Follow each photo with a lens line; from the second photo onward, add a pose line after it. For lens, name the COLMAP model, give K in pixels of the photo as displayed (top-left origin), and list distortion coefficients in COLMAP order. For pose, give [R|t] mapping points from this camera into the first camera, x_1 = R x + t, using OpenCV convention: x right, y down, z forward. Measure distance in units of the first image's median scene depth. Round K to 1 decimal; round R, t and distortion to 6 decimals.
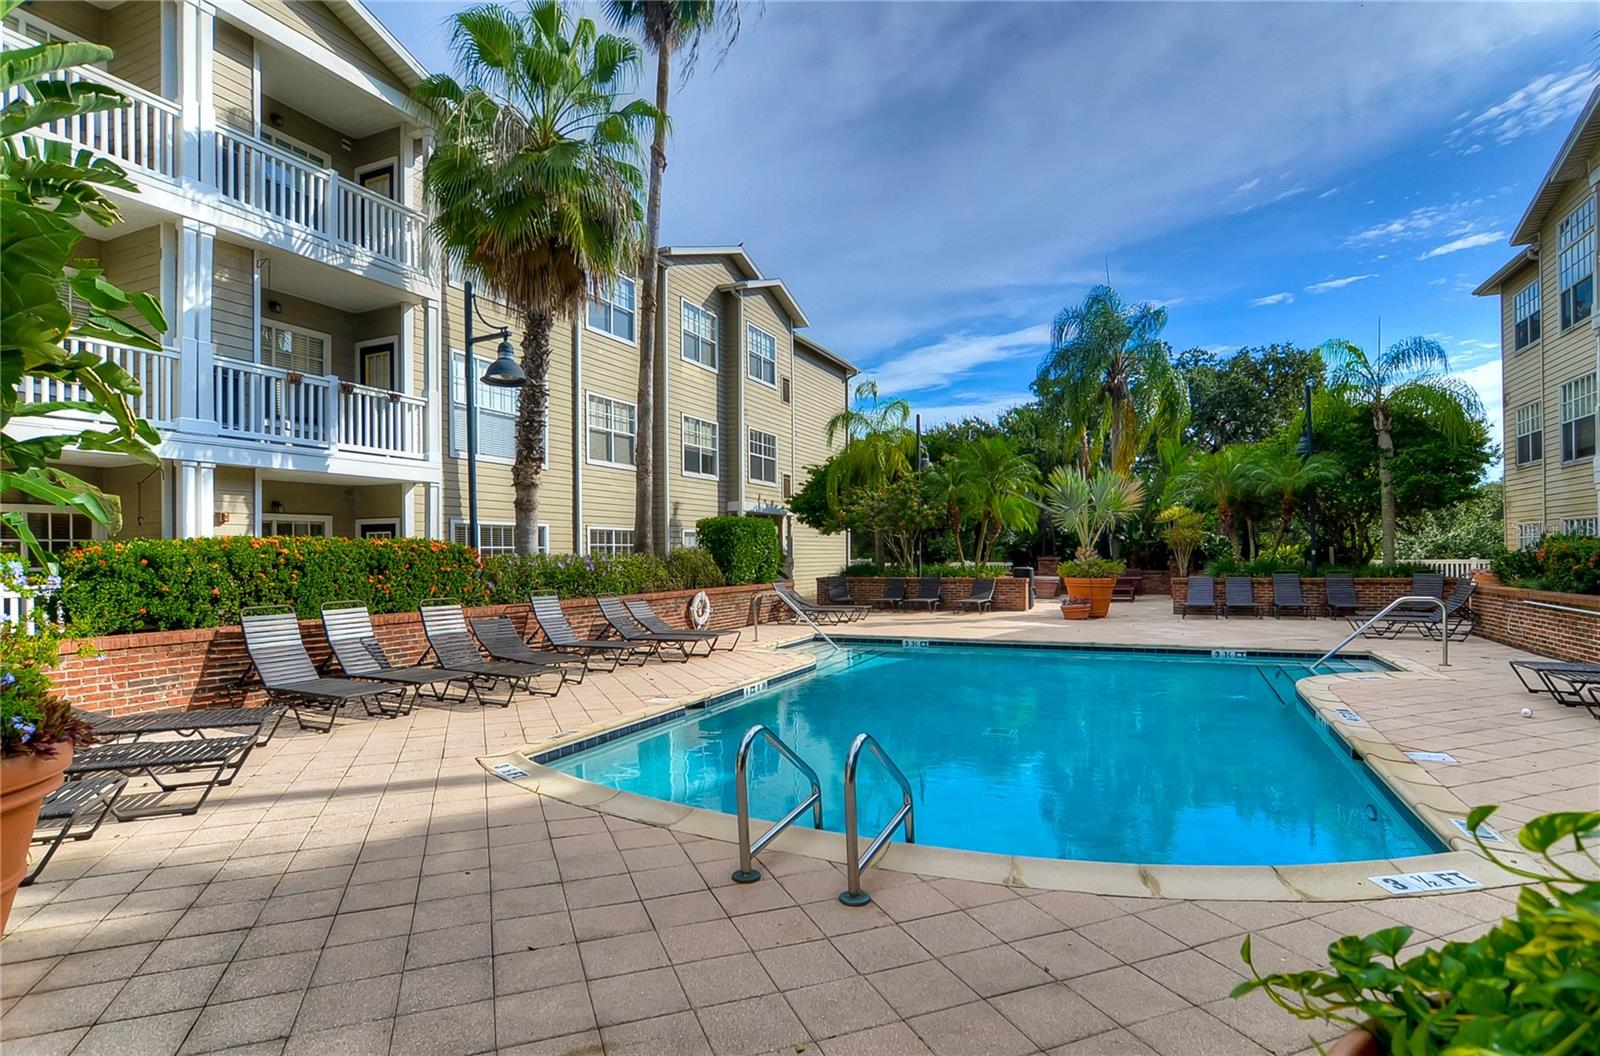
lens RADIAL K [[805.5, 0, 819.6], [0, 805.5, 539.0], [0, 0, 1]] dist [-0.007427, 0.000102]
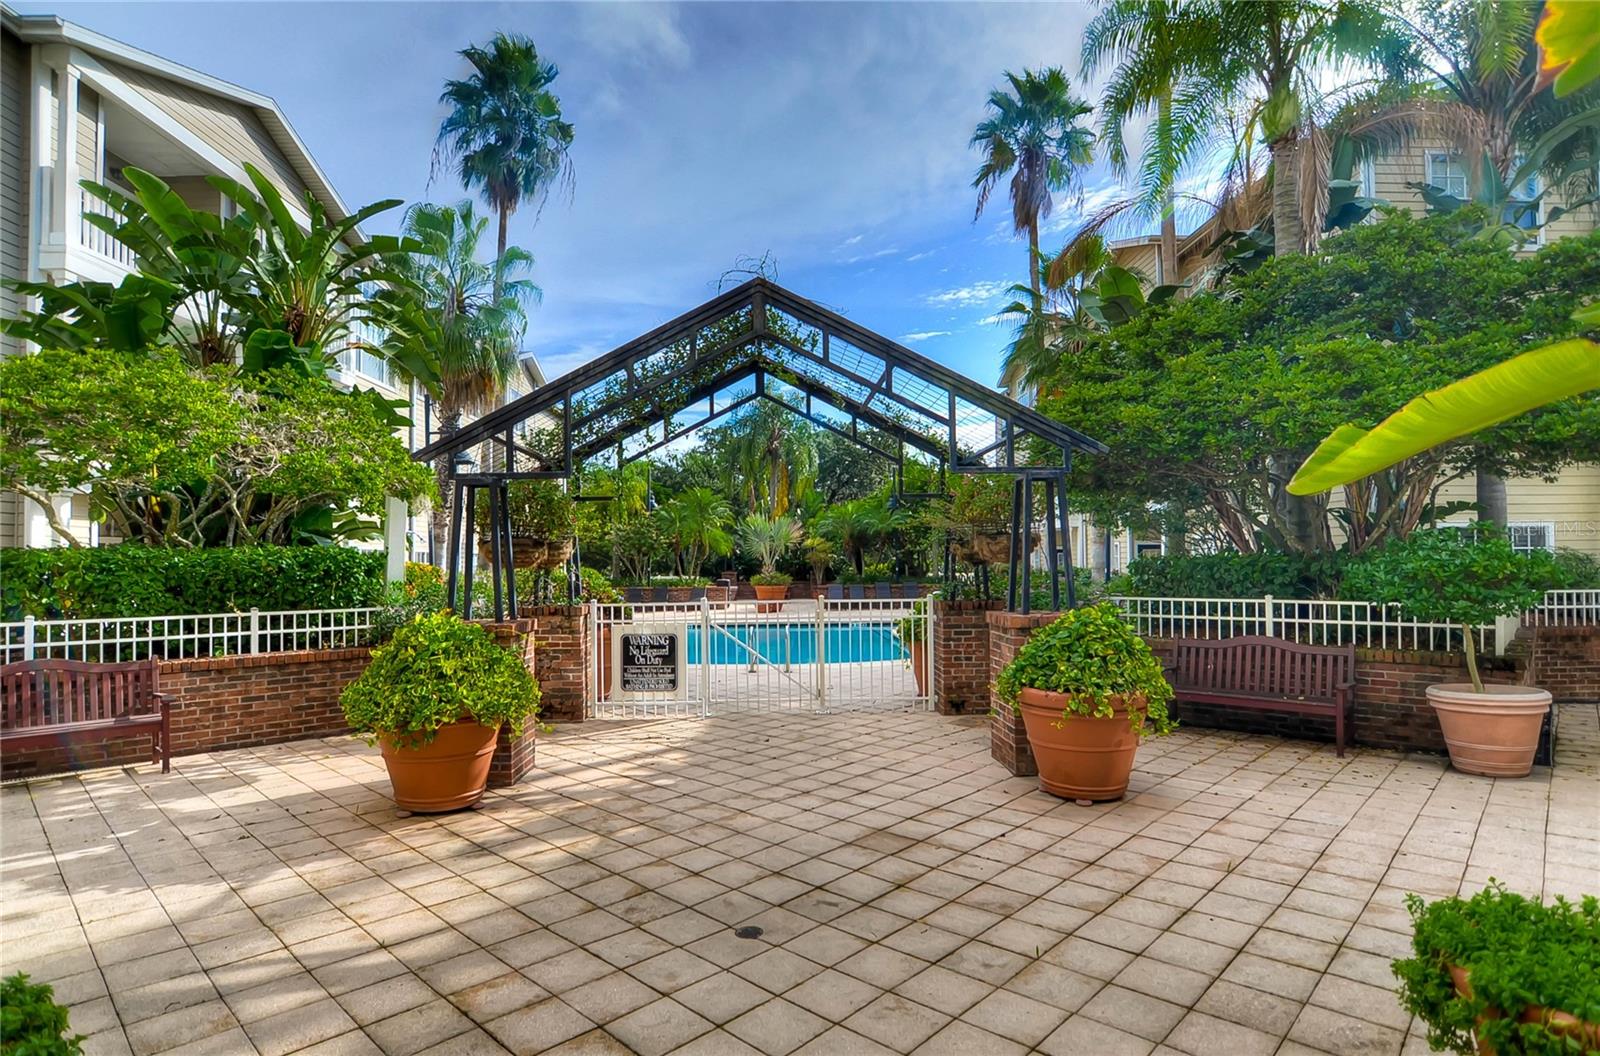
lens RADIAL K [[832.0, 0, 788.4], [0, 832.0, 560.1], [0, 0, 1]] dist [-0.011570, -0.000256]
pose [[0.914537, 0.004709, 0.404475, -0.212840], [-0.007457, 0.999959, 0.005220, -0.007422], [-0.404433, -0.007790, 0.914534, -0.359373]]
